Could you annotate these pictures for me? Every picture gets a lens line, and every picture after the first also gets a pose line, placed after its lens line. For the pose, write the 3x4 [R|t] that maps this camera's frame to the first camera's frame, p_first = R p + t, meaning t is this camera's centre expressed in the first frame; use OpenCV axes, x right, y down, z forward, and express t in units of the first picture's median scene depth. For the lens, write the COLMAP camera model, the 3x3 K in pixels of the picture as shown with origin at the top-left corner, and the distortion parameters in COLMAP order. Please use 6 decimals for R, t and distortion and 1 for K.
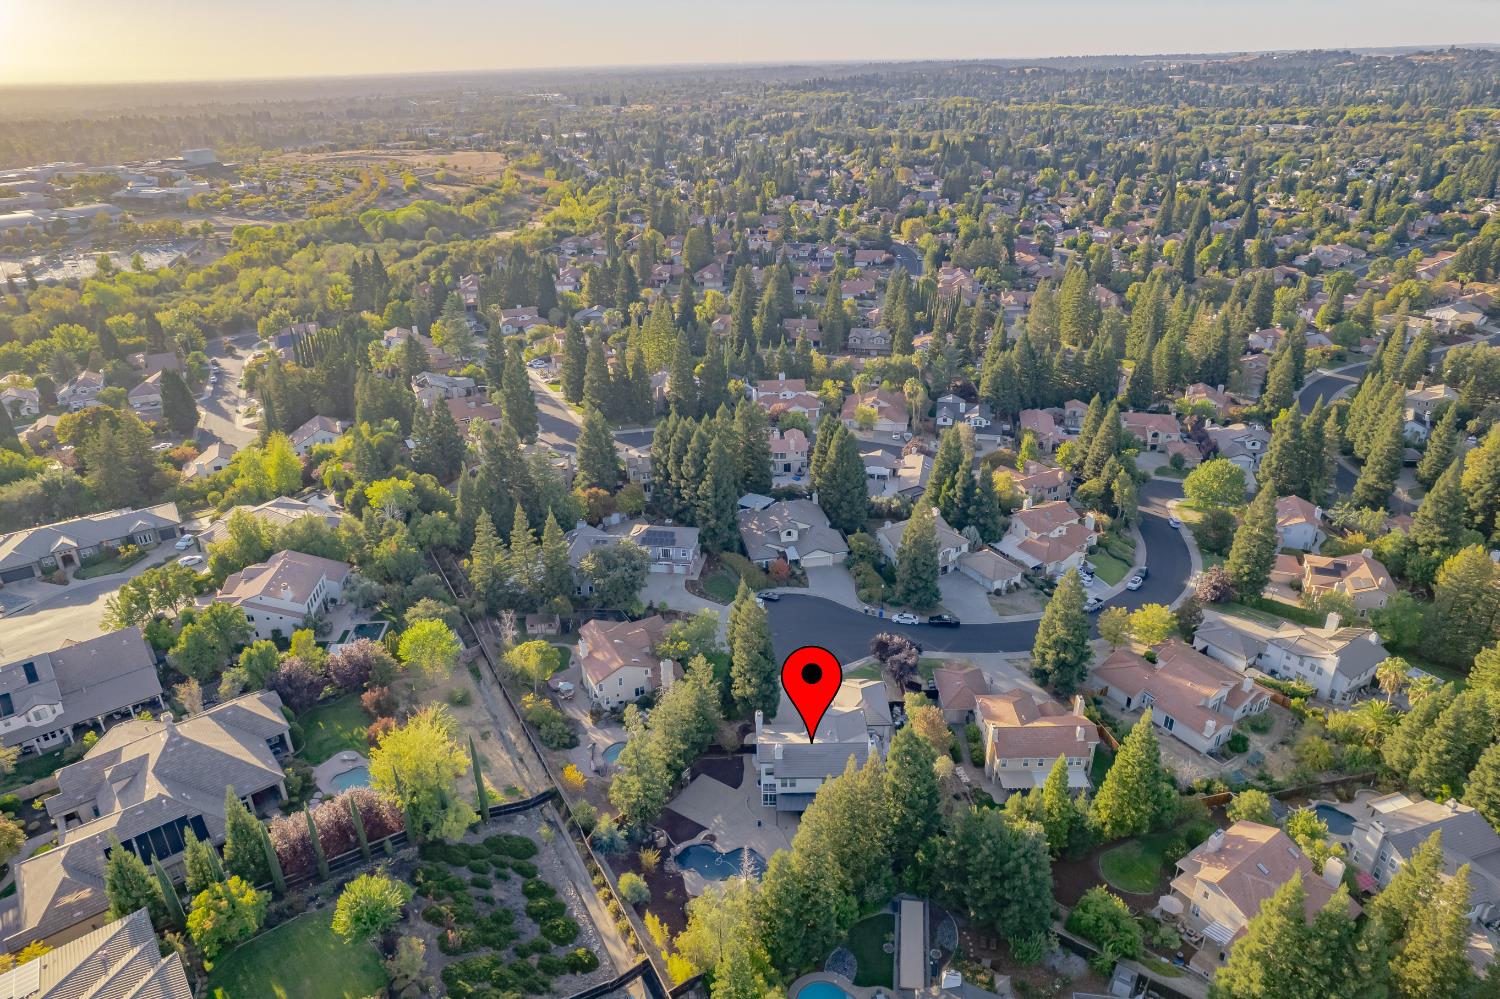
lens RADIAL K [[974.4, 0, 739.7], [0, 974.4, 501.4], [0, 0, 1]] dist [-0.076554, 0.078481]
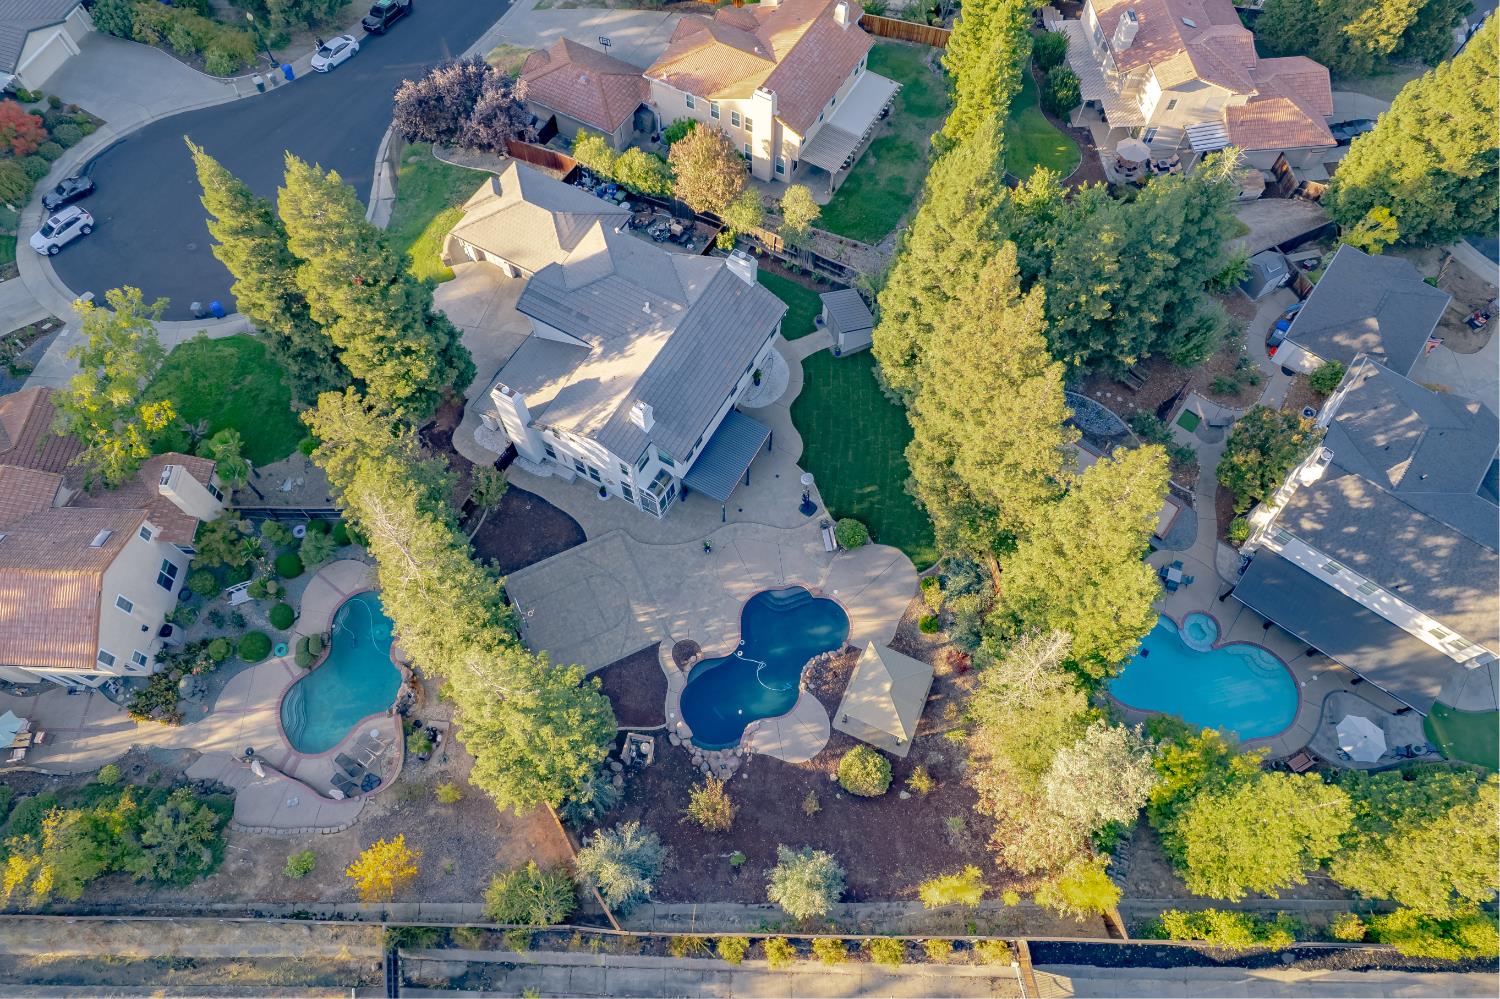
lens RADIAL K [[974.3, 0, 750.0], [0, 974.3, 499.5], [0, 0, 1]] dist [-0.078530, 0.074477]
pose [[0.486055, -0.771329, 0.410855, -0.128680], [0.365147, 0.606364, 0.706392, -0.010319], [-0.793989, -0.193323, 0.576375, 0.619514]]
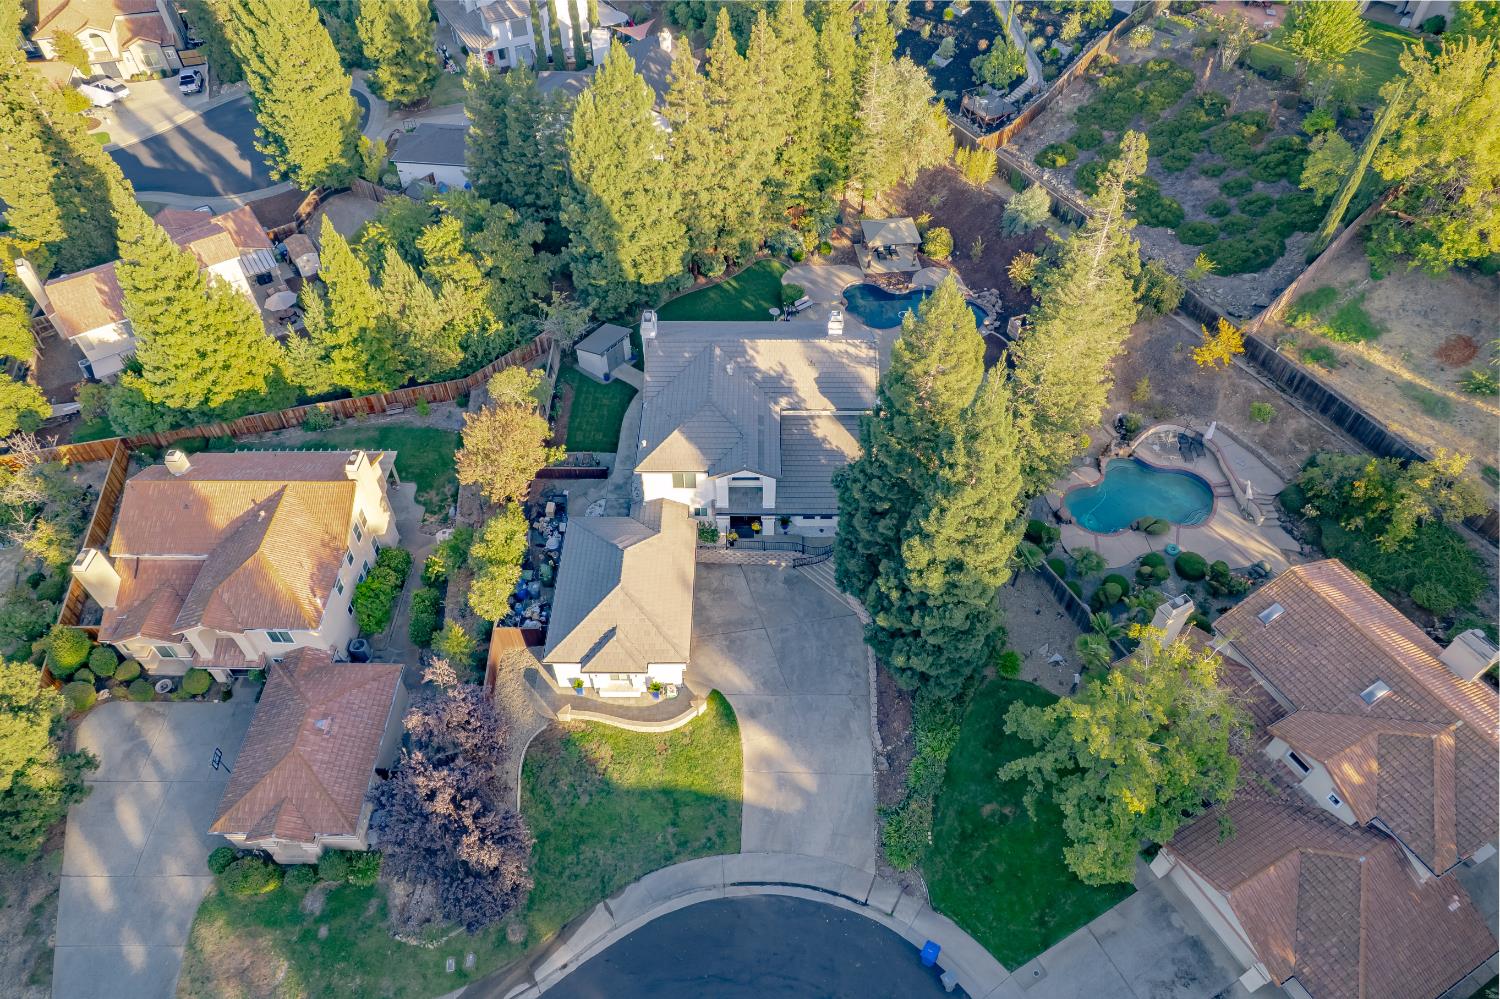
lens RADIAL K [[974.4, 0, 739.7], [0, 974.4, 501.4], [0, 0, 1]] dist [-0.076554, 0.078481]
pose [[-0.999547, 0.014891, 0.026157, 0.068794], [0.029462, 0.306163, 0.951523, -0.173850], [0.006161, 0.951863, -0.306463, 1.096397]]
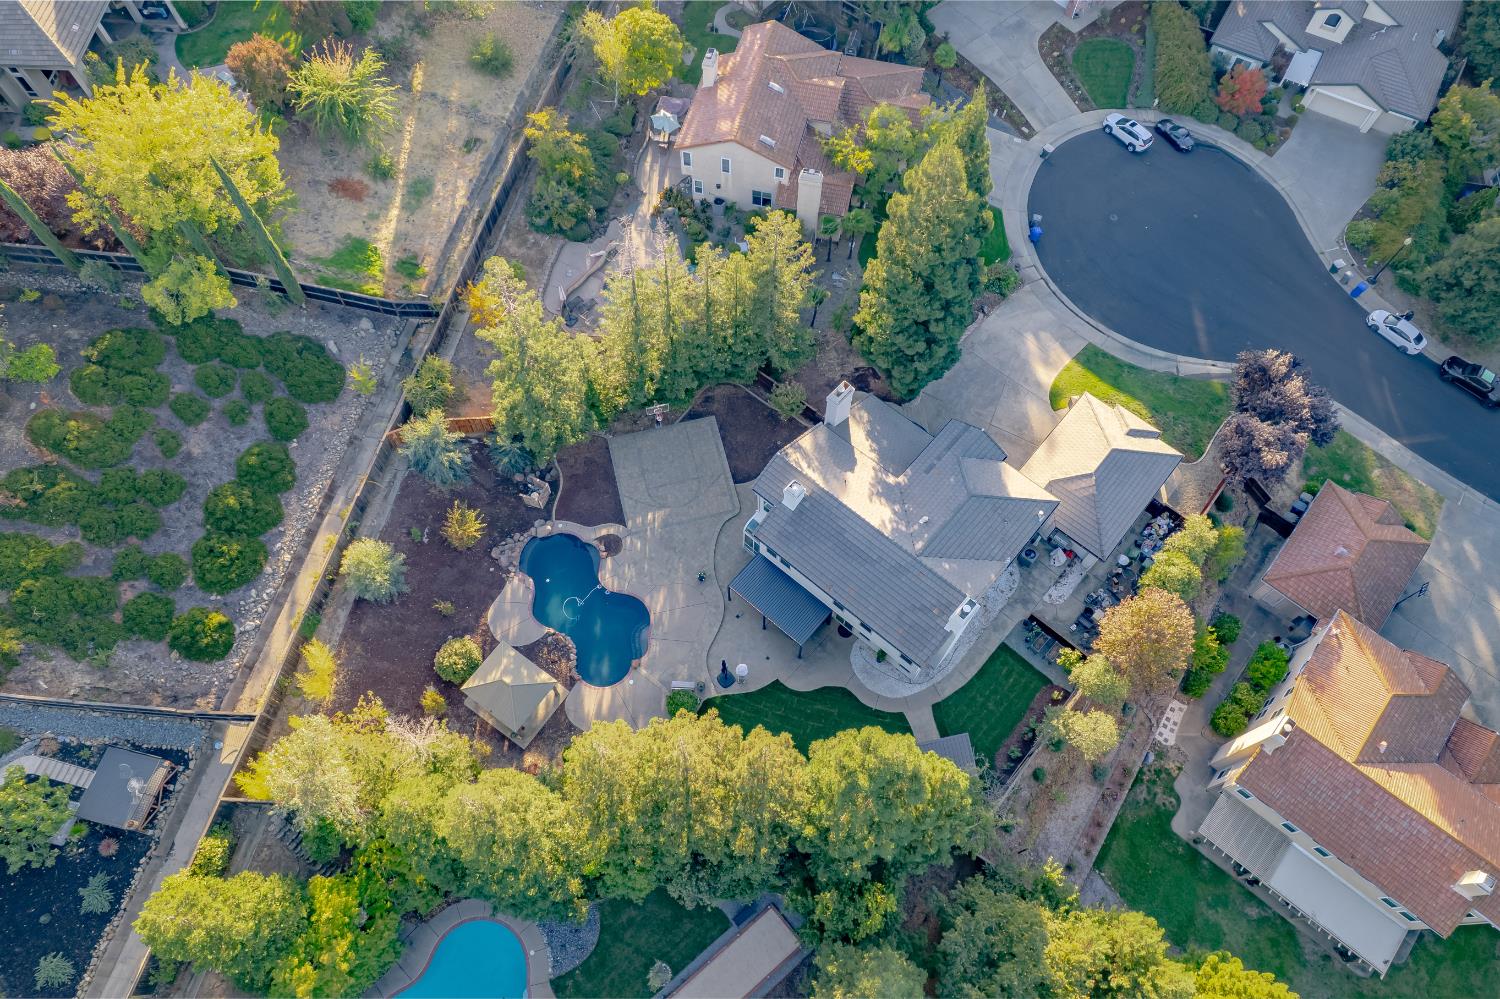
lens RADIAL K [[974.4, 0, 739.7], [0, 974.4, 501.4], [0, 0, 1]] dist [-0.076554, 0.078481]
pose [[0.756890, 0.593555, -0.273515, 0.132183], [-0.299750, 0.687182, 0.661764, -0.035401], [0.580747, -0.418896, 0.698039, 0.582410]]
